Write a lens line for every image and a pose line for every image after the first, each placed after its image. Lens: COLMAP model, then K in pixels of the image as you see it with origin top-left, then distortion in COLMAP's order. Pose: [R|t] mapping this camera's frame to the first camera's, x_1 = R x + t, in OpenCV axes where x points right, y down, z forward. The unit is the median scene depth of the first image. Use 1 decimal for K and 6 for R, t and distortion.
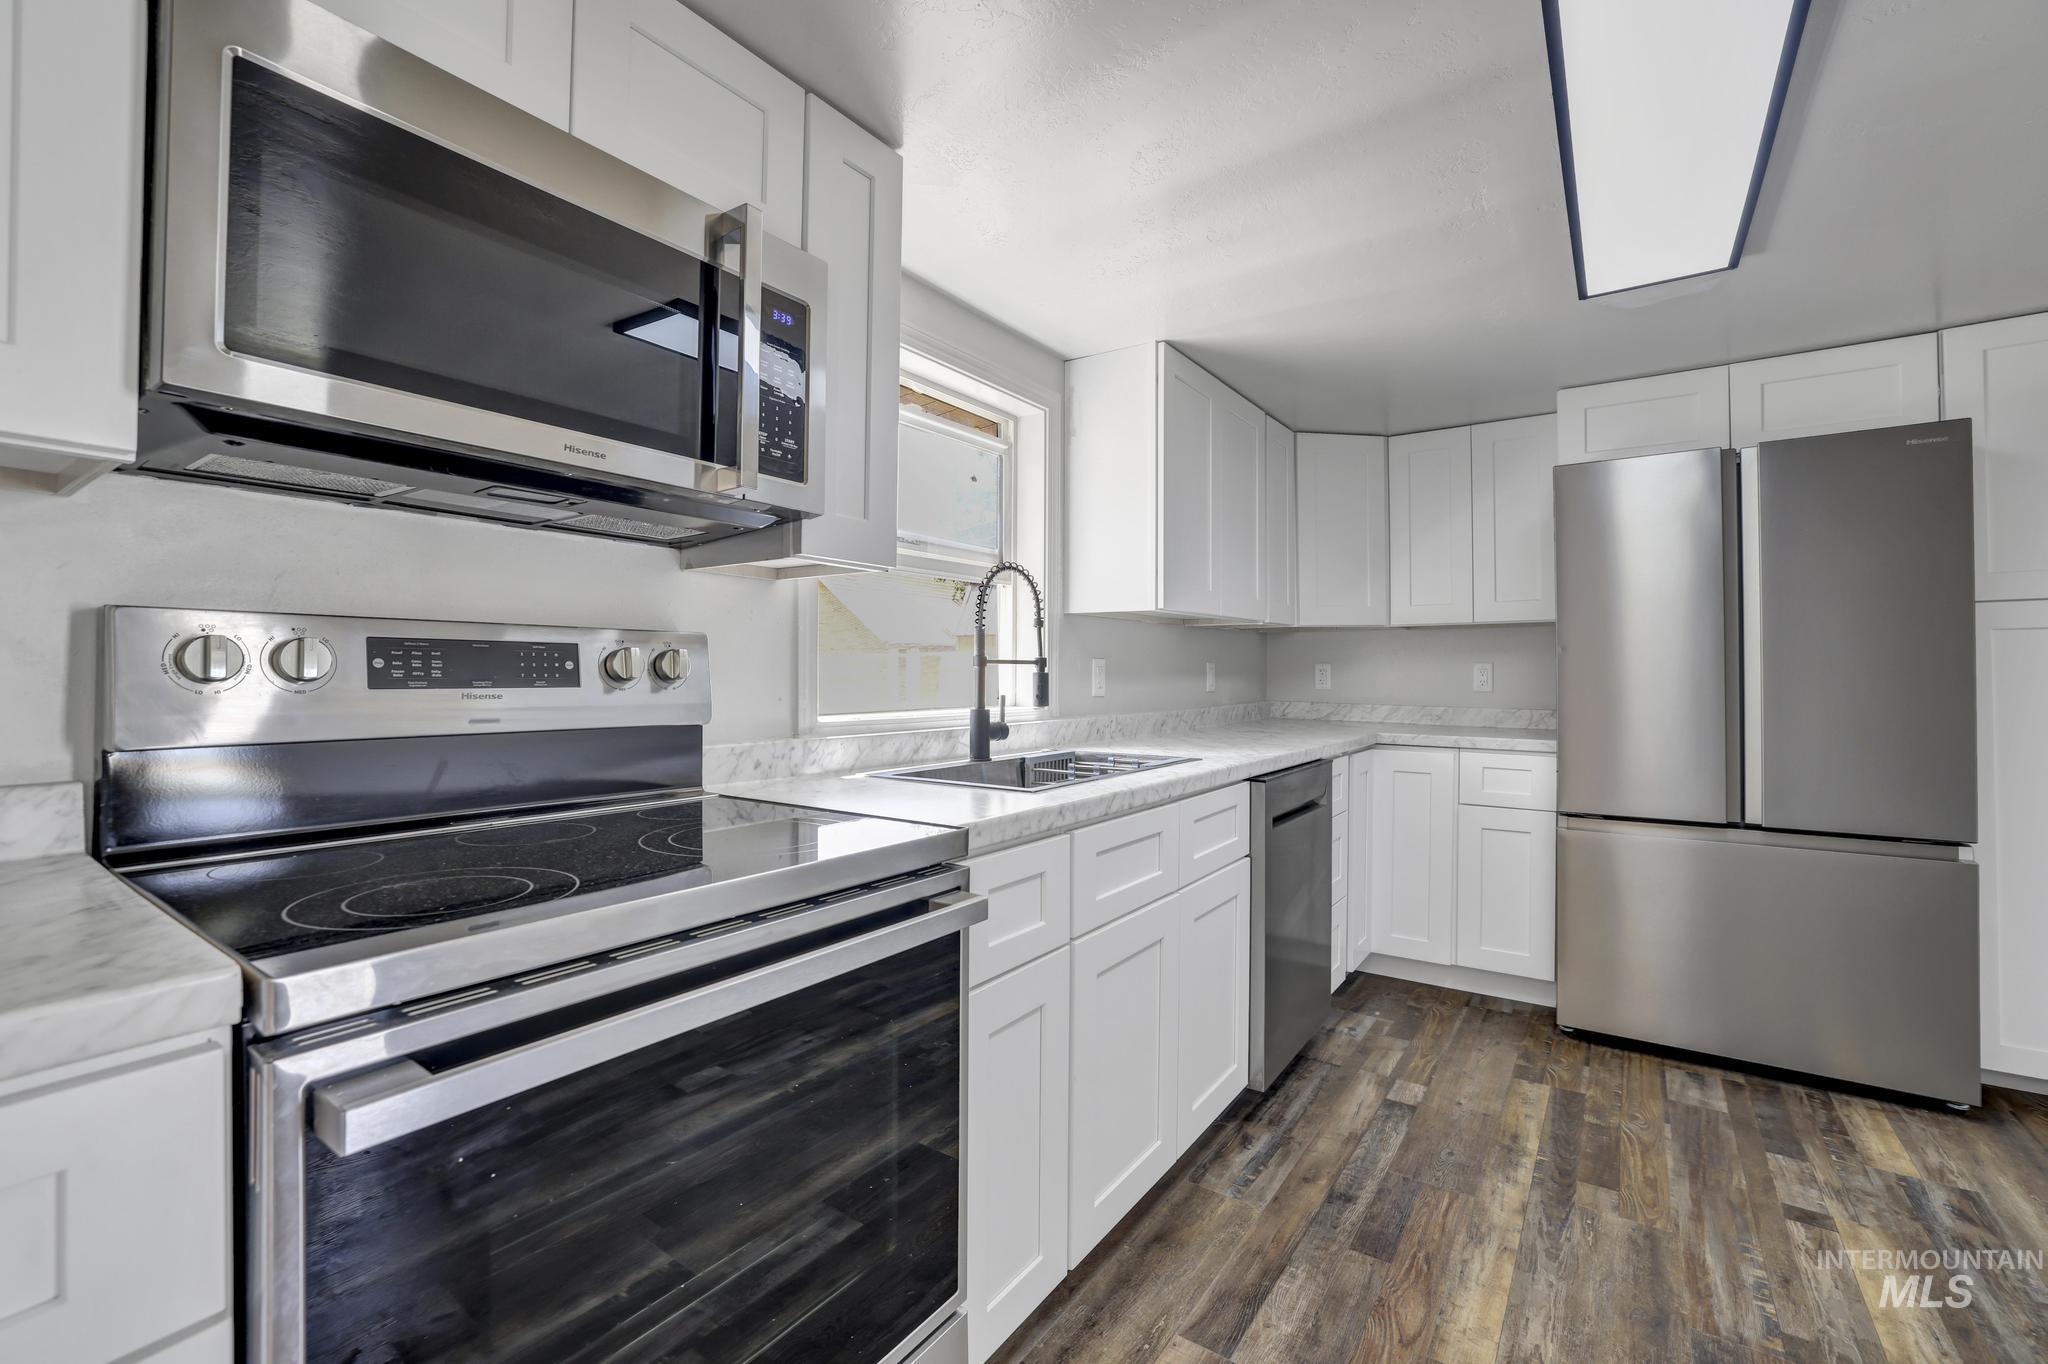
lens RADIAL K [[876.6, 0, 1019.9], [0, 876.6, 666.7], [0, 0, 1]] dist [-0.046820, 0.015707]
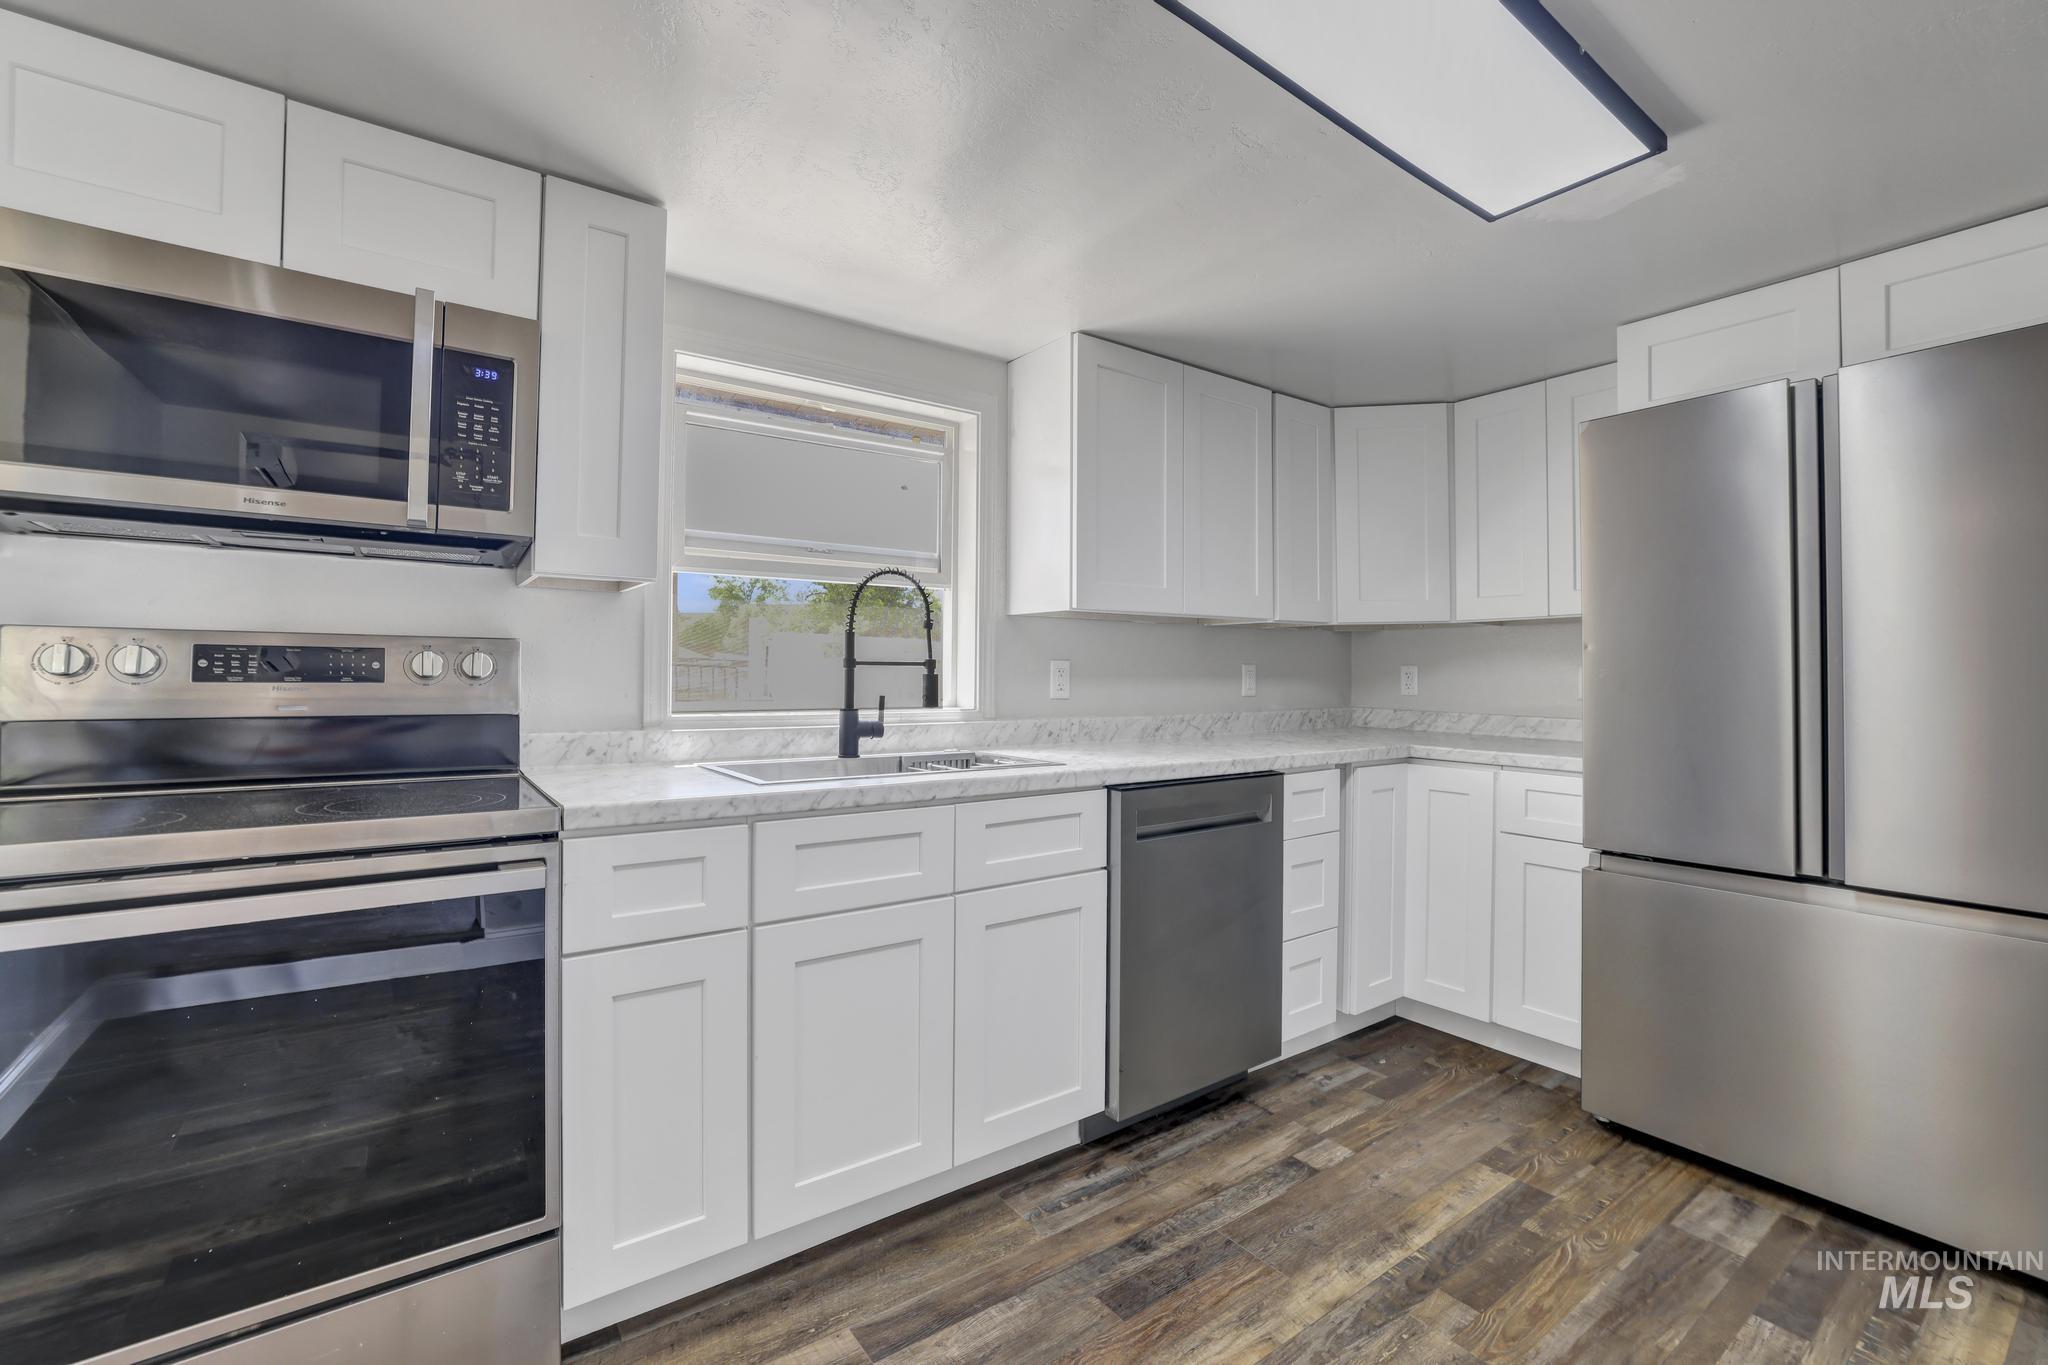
lens RADIAL K [[876.6, 0, 1014.0], [0, 876.6, 666.1], [0, 0, 1]] dist [-0.046820, 0.015707]
pose [[0.944818, -0.000799, -0.327595, 0.506978], [-0.001024, 0.999985, -0.005393, 0.003523], [0.327595, 0.005430, 0.944803, 0.076727]]
